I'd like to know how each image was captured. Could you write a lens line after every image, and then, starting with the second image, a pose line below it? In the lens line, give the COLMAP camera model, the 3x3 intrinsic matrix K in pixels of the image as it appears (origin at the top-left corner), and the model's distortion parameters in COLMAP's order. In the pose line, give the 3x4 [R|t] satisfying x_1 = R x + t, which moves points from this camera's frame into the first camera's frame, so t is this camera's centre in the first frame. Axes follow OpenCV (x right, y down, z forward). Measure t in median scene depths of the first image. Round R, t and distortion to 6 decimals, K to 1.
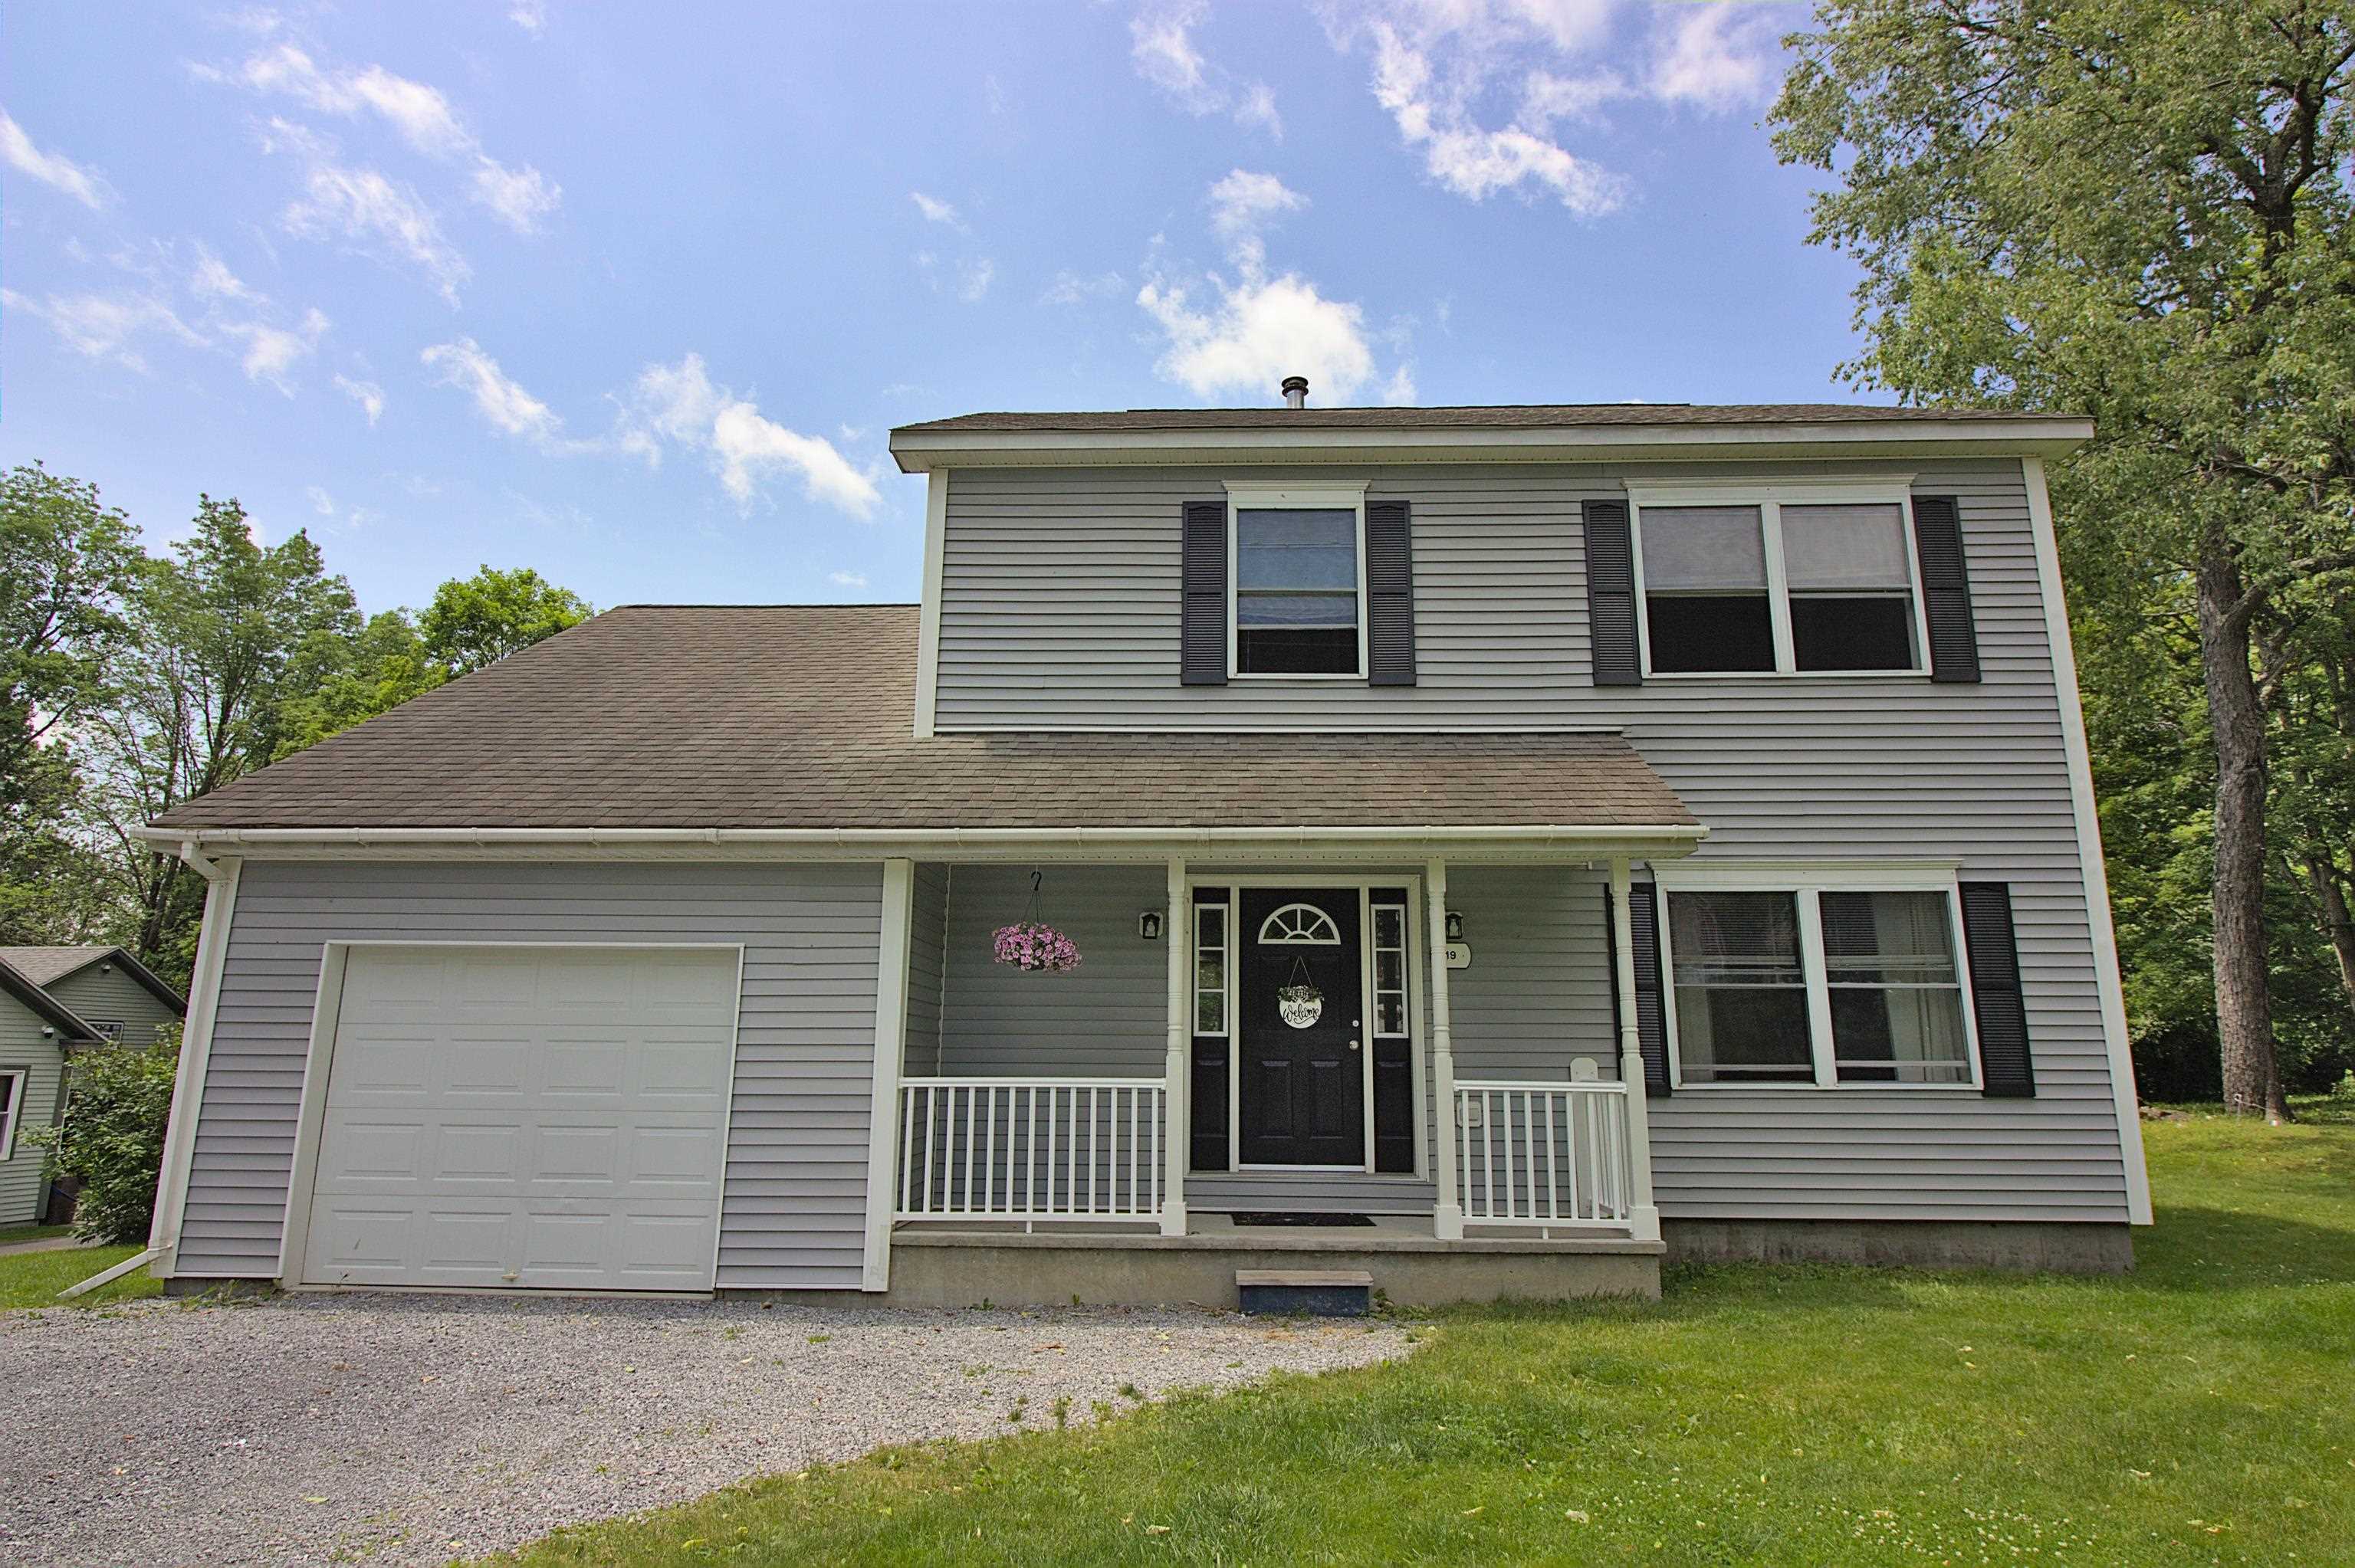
lens RADIAL K [[1283.7, 0, 1181.6], [0, 1283.7, 769.4], [0, 0, 1]] dist [0.000125, 0.000356]
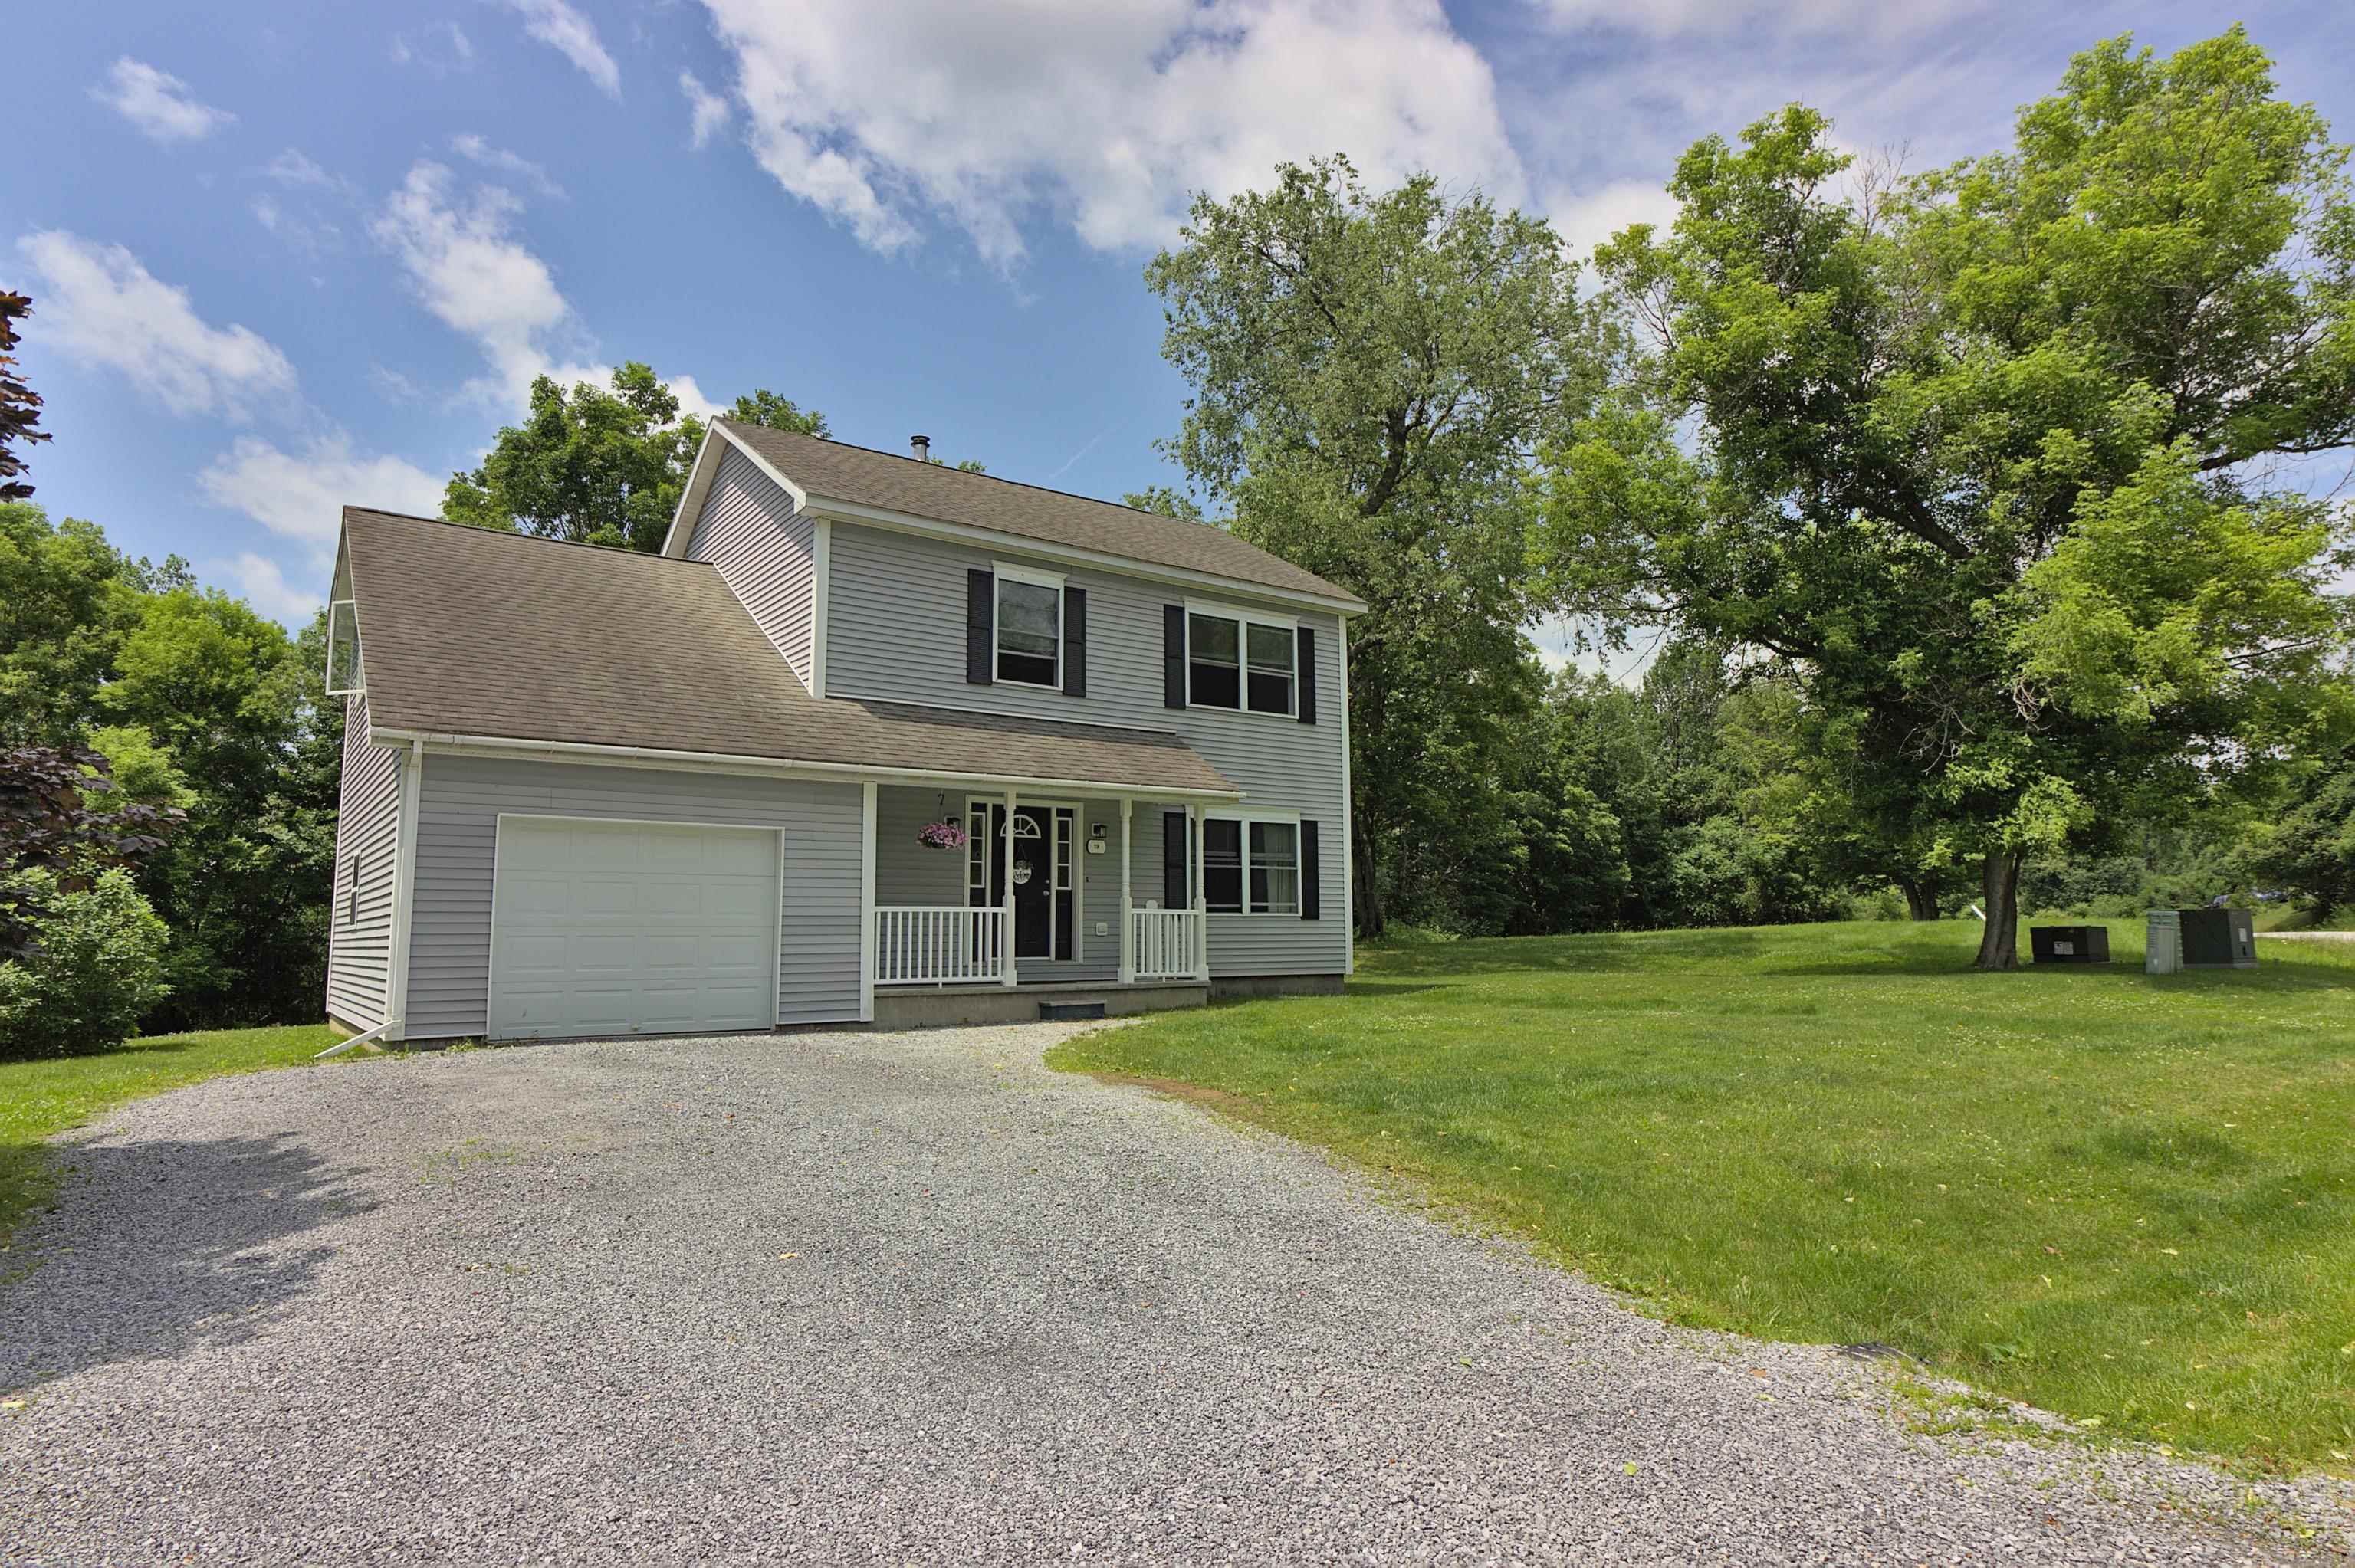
lens RADIAL K [[1321.3, 0, 1177.5], [0, 1321.3, 784.0], [0, 0, 1]] dist [-0.001930, 0.000003]
pose [[0.789860, 0.060492, 0.610297, -0.877410], [-0.124728, 0.990171, 0.063281, -0.081901], [-0.600470, -0.126105, 0.789641, -0.580351]]
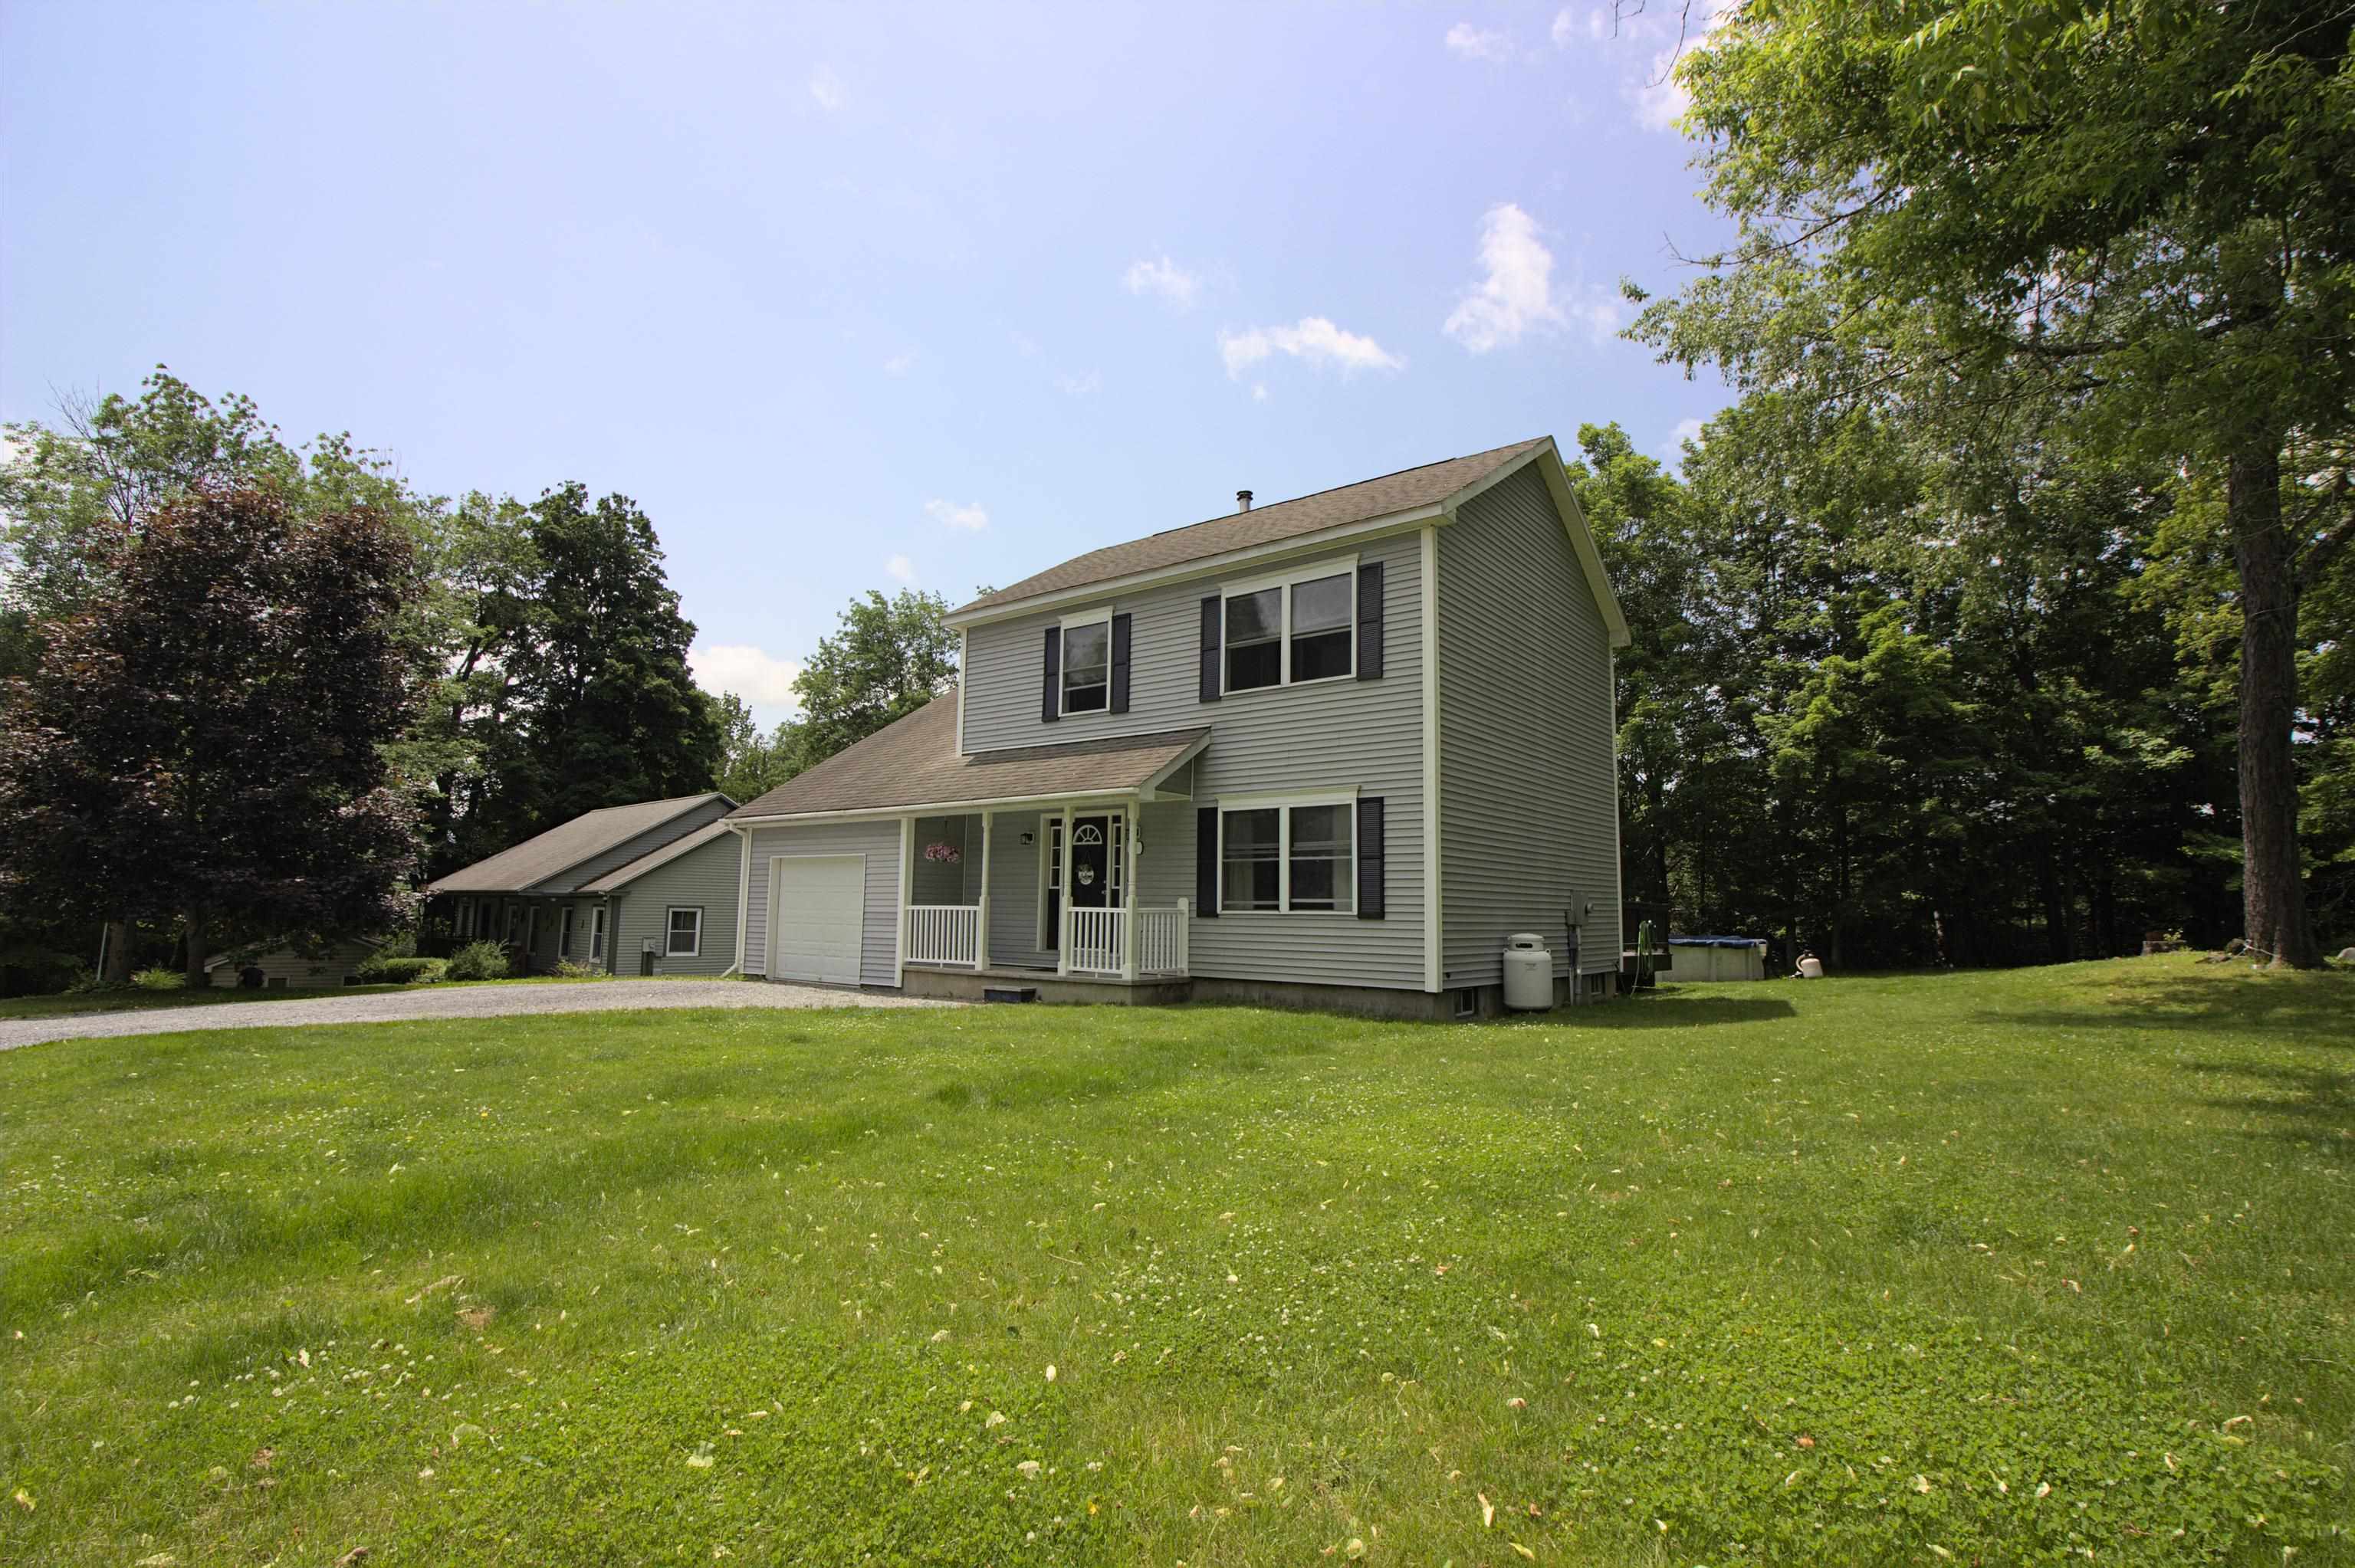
lens RADIAL K [[1125.5, 0, 1177.5], [0, 1125.5, 784.0], [0, 0, 1]] dist [-0.005856, -0.001141]
pose [[0.808969, -0.062593, -0.584509, 1.299415], [0.125643, 0.989749, 0.067902, -0.066190], [0.574267, -0.128370, 0.808541, -0.374772]]
